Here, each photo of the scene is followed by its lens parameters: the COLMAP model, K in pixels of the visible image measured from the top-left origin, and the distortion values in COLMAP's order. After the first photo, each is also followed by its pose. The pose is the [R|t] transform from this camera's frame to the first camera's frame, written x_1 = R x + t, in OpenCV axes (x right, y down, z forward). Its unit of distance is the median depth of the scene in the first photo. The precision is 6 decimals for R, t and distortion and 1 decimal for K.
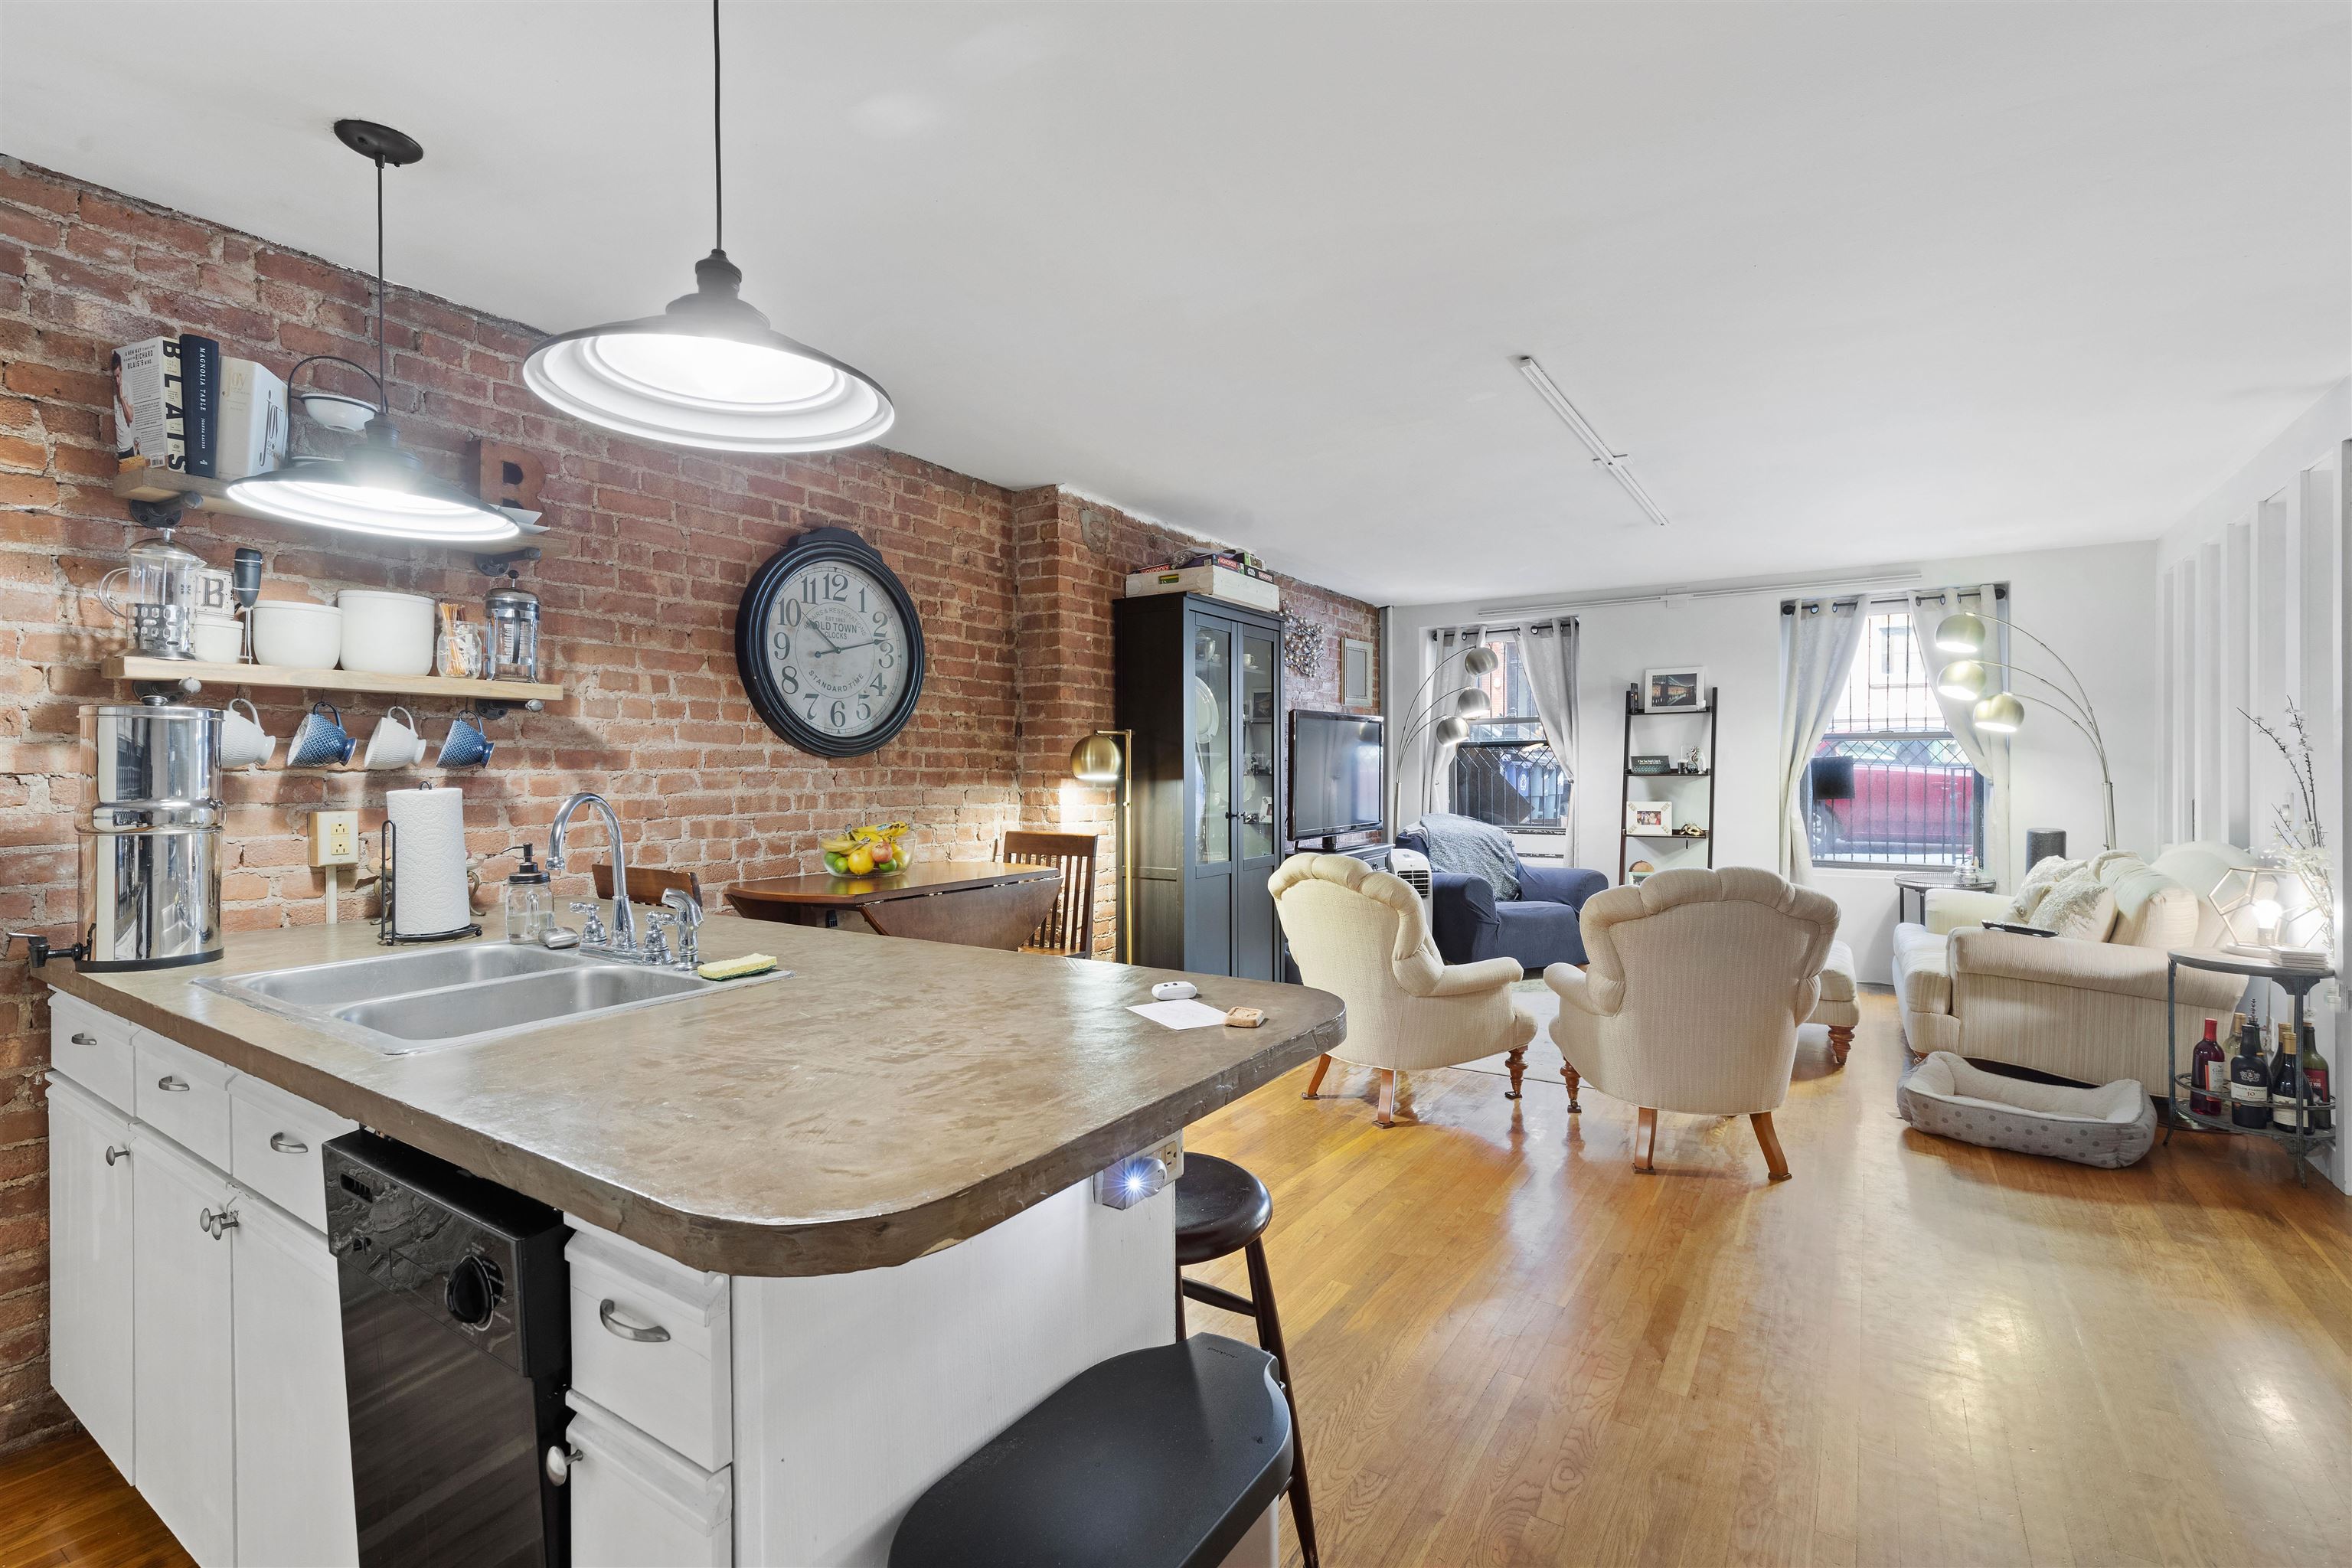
lens RADIAL K [[1047.5, 0, 1177.9], [0, 1047.5, 773.9], [0, 0, 1]] dist [0.004559, -0.000875]
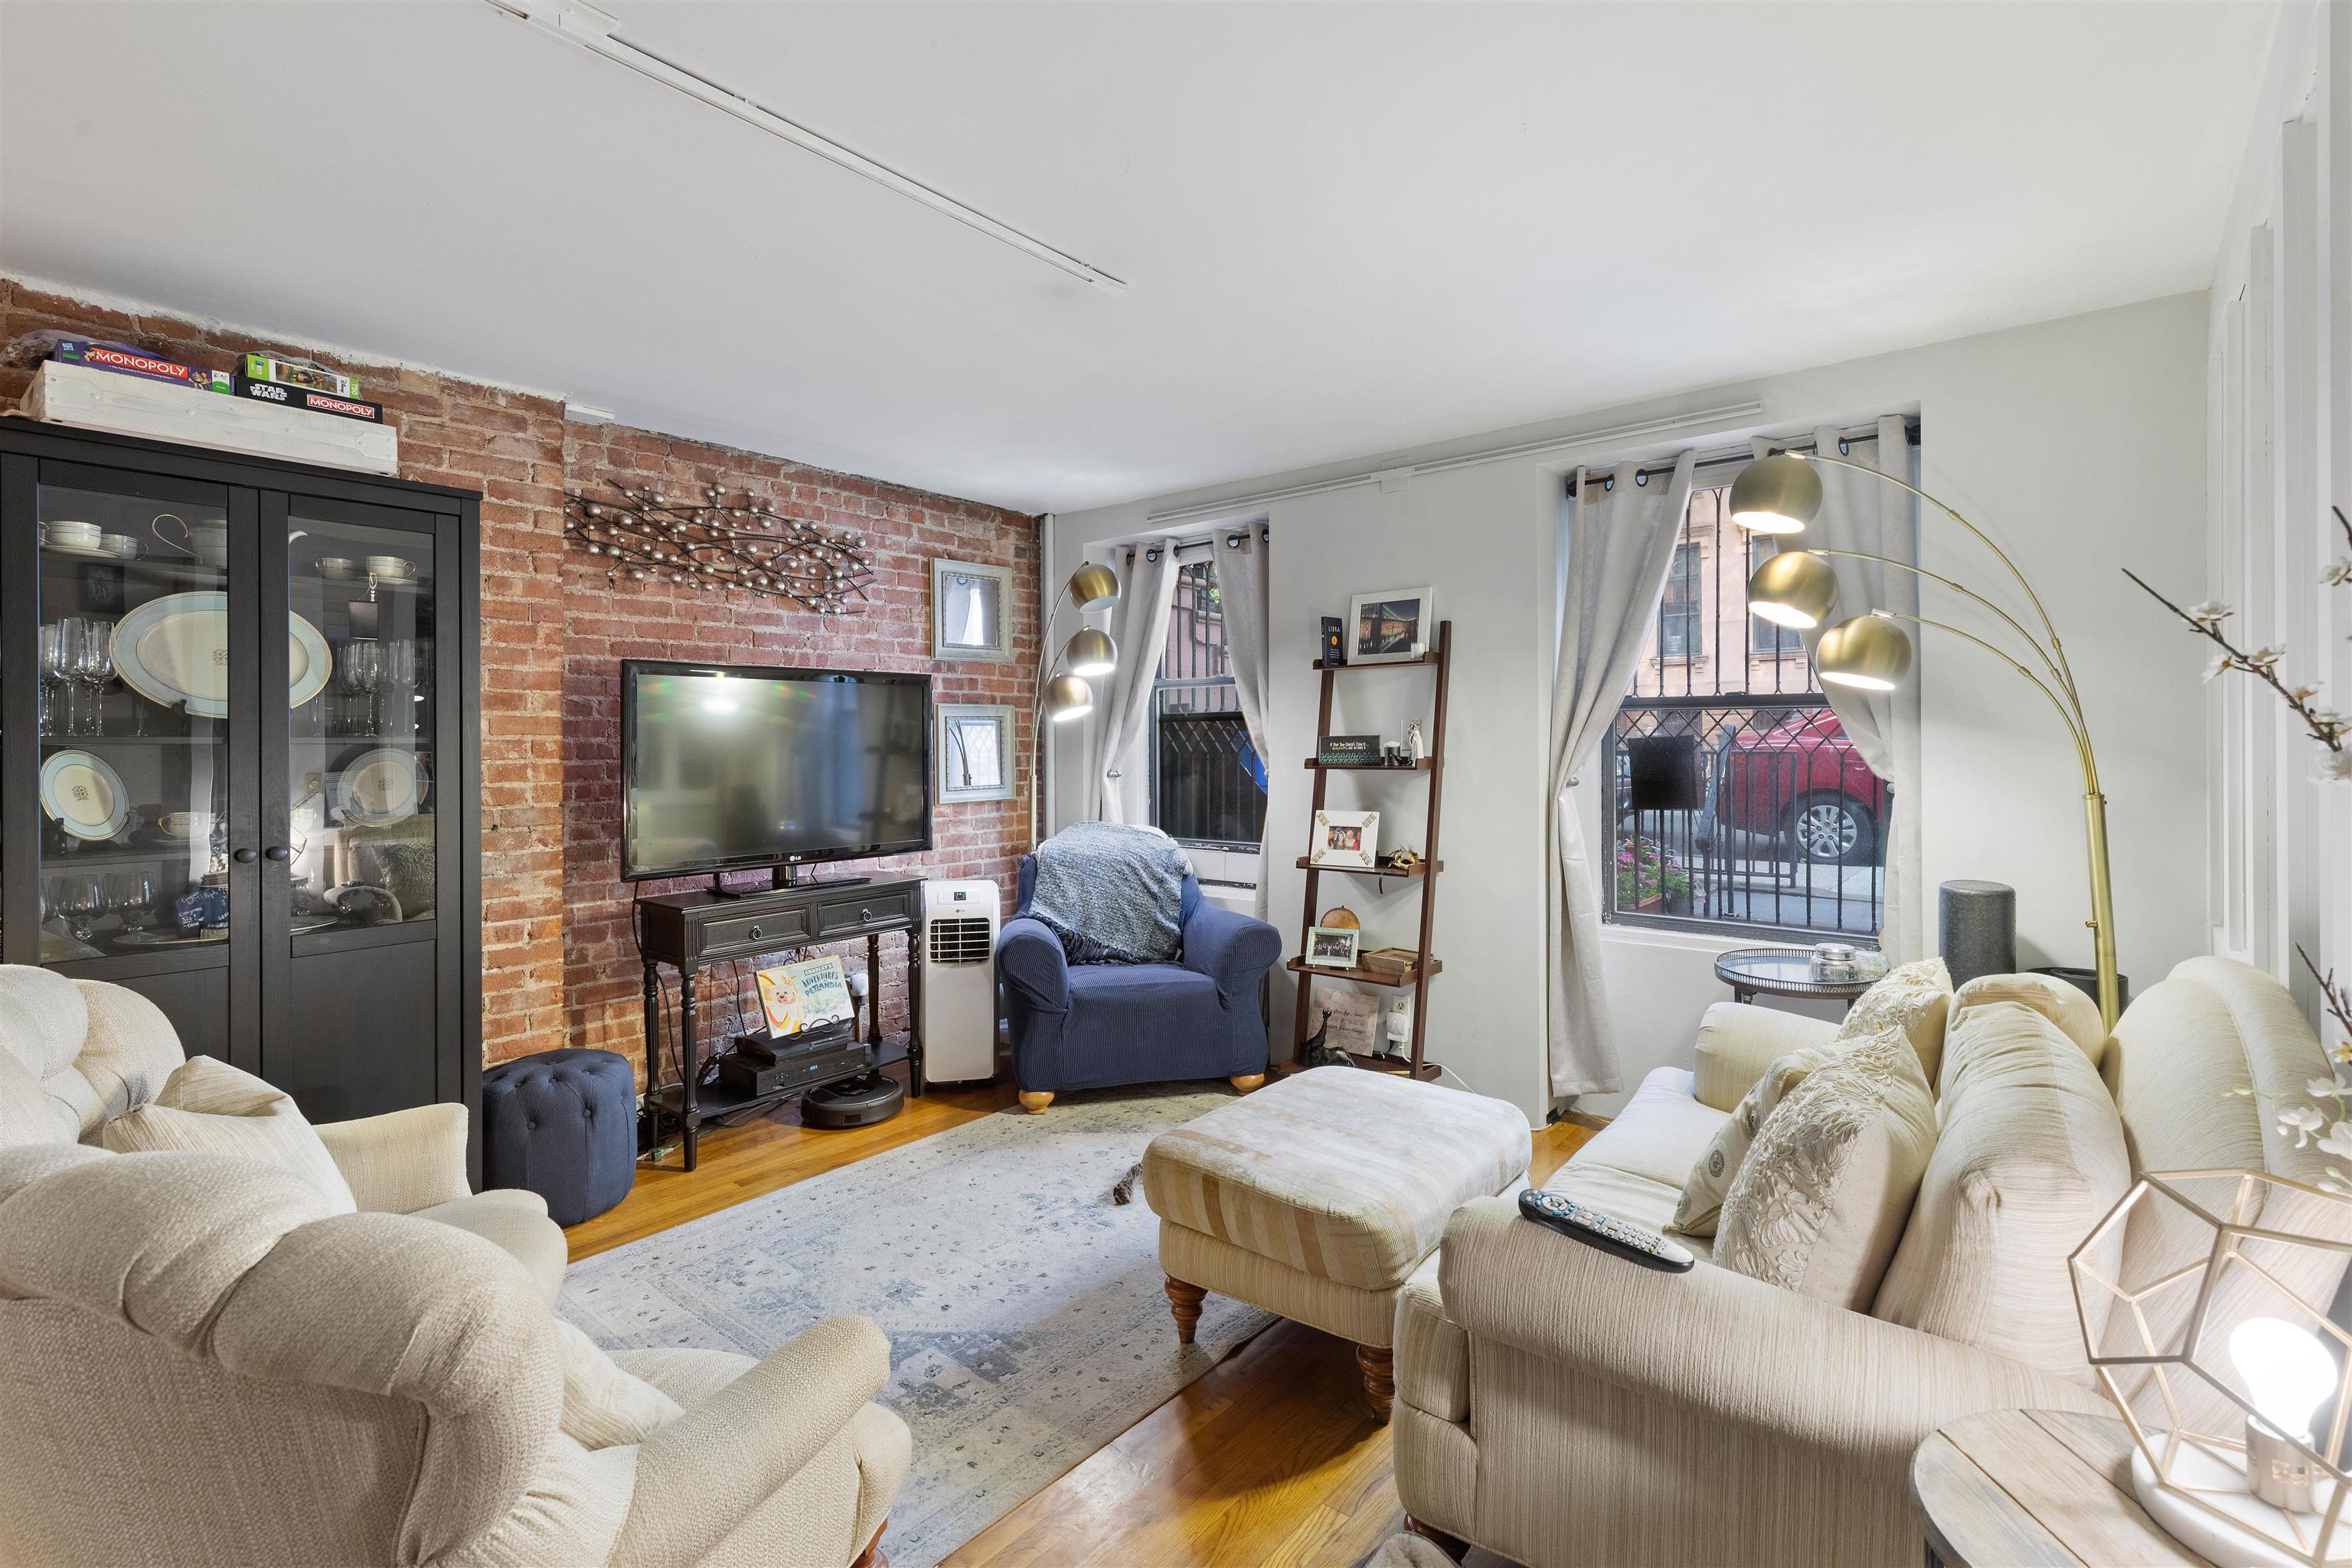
lens RADIAL K [[1047.5, 0, 1204.9], [0, 1047.5, 742.6], [0, 0, 1]] dist [0.004559, -0.000875]
pose [[0.994228, 0.000055, -0.107290, 0.435464], [-0.000414, 0.999994, -0.003321, -0.011301], [0.107289, 0.003346, 0.994222, 0.388865]]
